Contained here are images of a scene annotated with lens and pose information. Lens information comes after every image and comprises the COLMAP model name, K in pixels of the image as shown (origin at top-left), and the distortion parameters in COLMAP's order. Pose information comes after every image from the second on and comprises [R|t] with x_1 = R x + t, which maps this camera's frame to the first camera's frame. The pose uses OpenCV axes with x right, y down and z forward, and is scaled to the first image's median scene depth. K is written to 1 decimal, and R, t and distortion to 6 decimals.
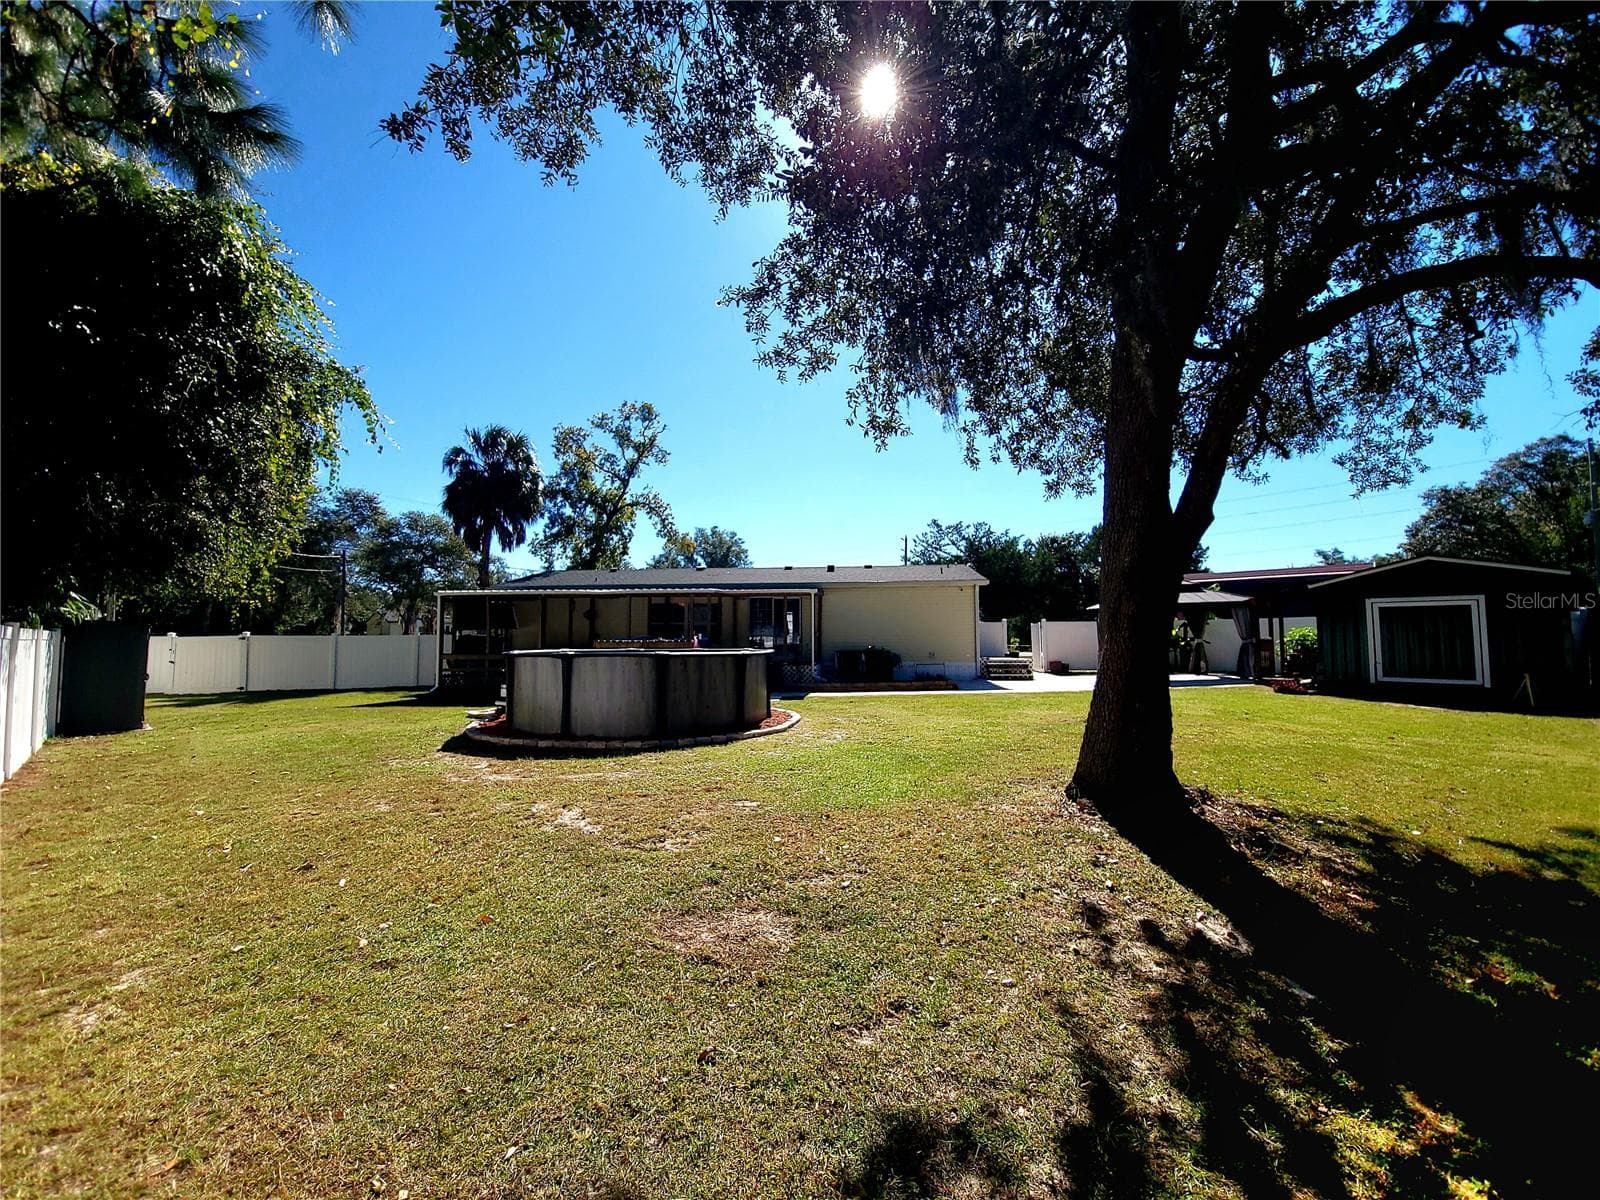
lens RADIAL K [[653.6, 0, 788.2], [0, 653.6, 594.8], [0, 0, 1]] dist [0.007542, -0.006628]
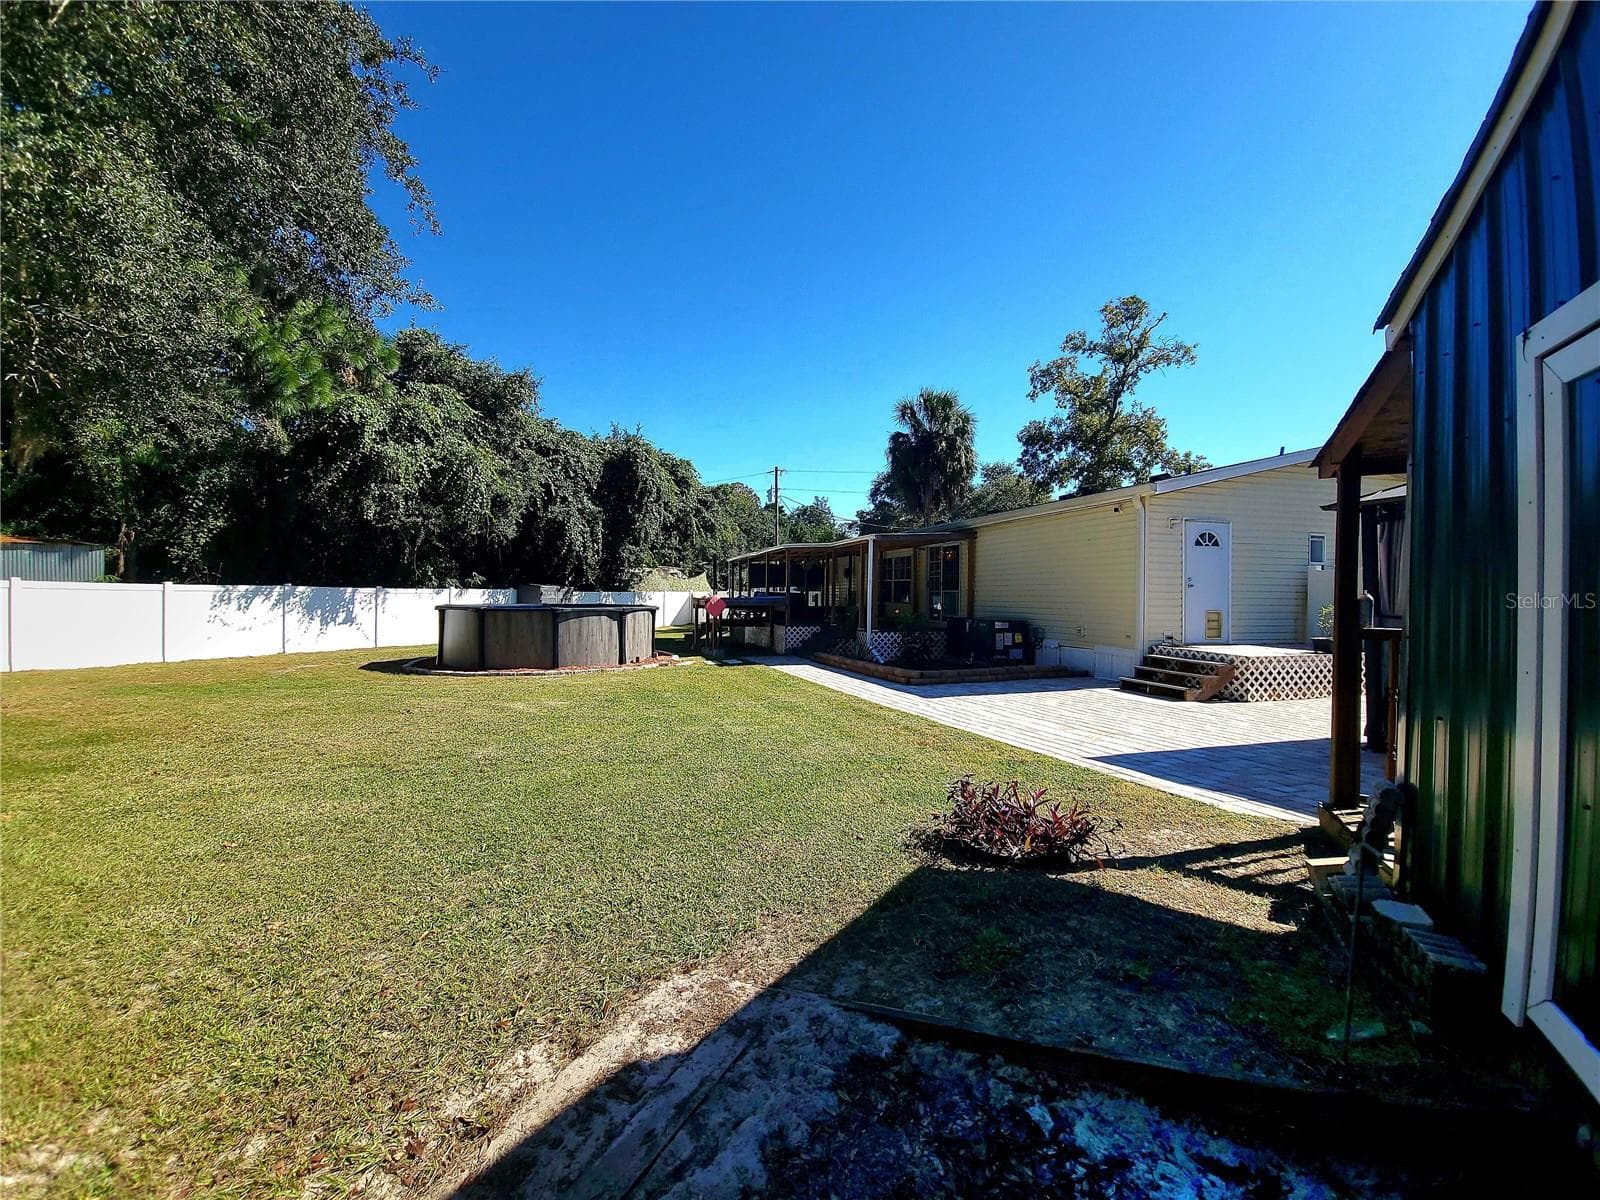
lens RADIAL K [[643.5, 0, 790.0], [0, 643.5, 601.9], [0, 0, 1]] dist [0.005772, -0.003738]
pose [[0.369479, 0.019746, -0.929029, 0.532703], [0.053988, 0.997629, 0.042676, 0.024492], [0.927670, -0.065924, 0.367537, 0.469005]]
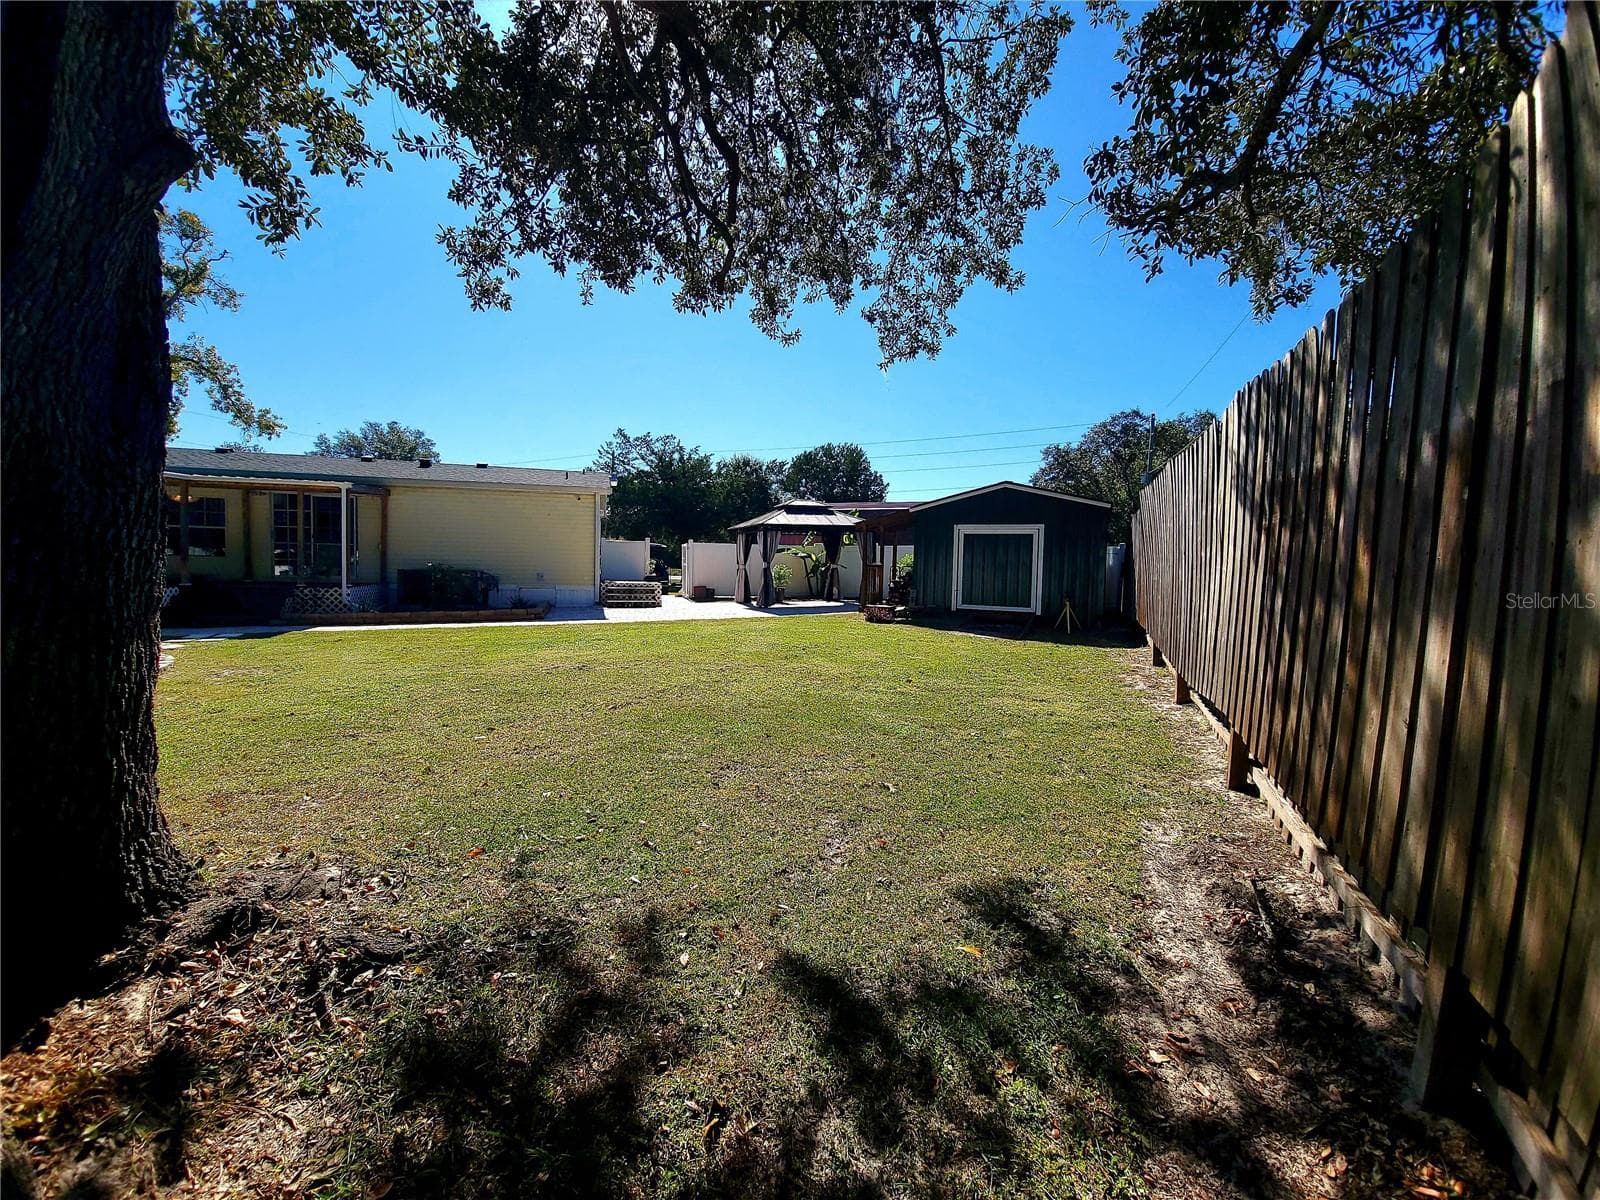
lens RADIAL K [[653.6, 0, 788.2], [0, 653.6, 594.8], [0, 0, 1]] dist [0.007542, -0.006628]
pose [[0.921943, 0.004072, 0.387303, 0.155713], [-0.048539, 0.993276, 0.105100, 0.010824], [-0.384271, -0.115695, 0.915942, 0.107411]]
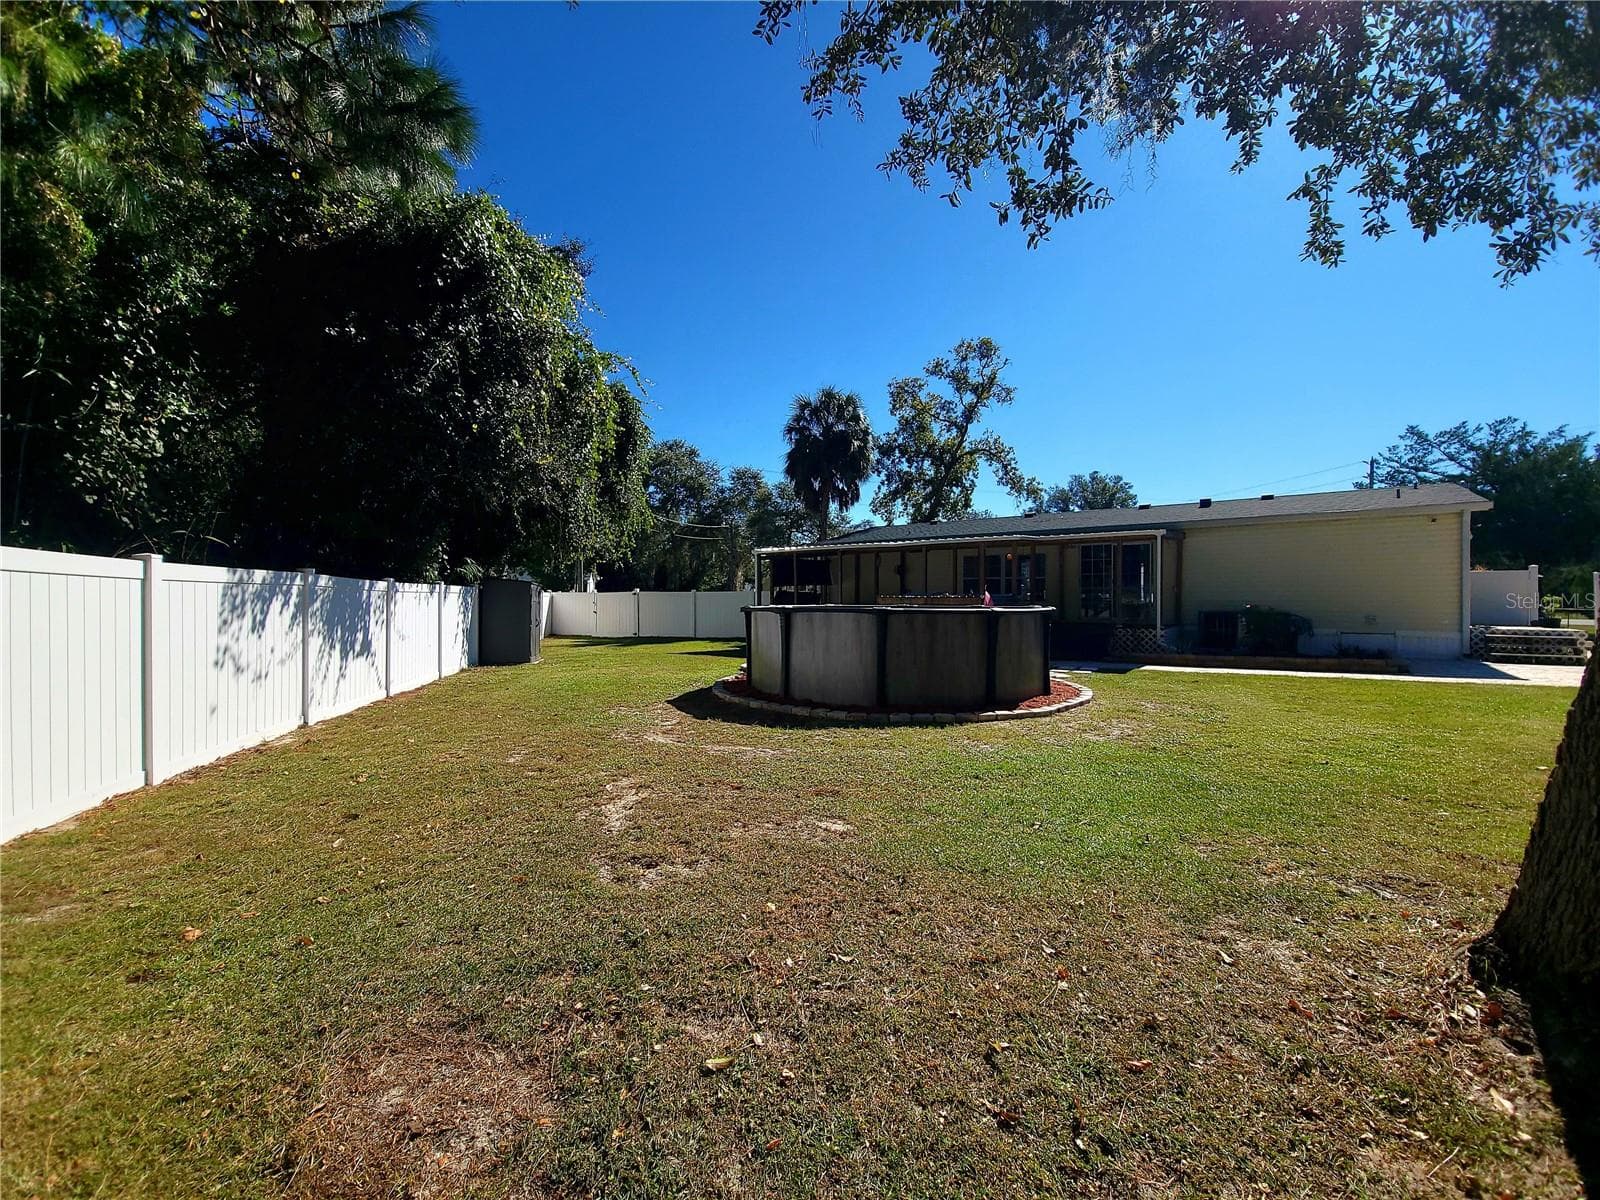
lens RADIAL K [[653.6, 0, 788.2], [0, 653.6, 594.8], [0, 0, 1]] dist [0.007542, -0.006628]
pose [[0.845724, 0.001833, -0.533617, 0.058777], [0.031884, 0.998034, 0.053960, 0.008654], [0.532667, -0.062649, 0.844003, 0.091902]]
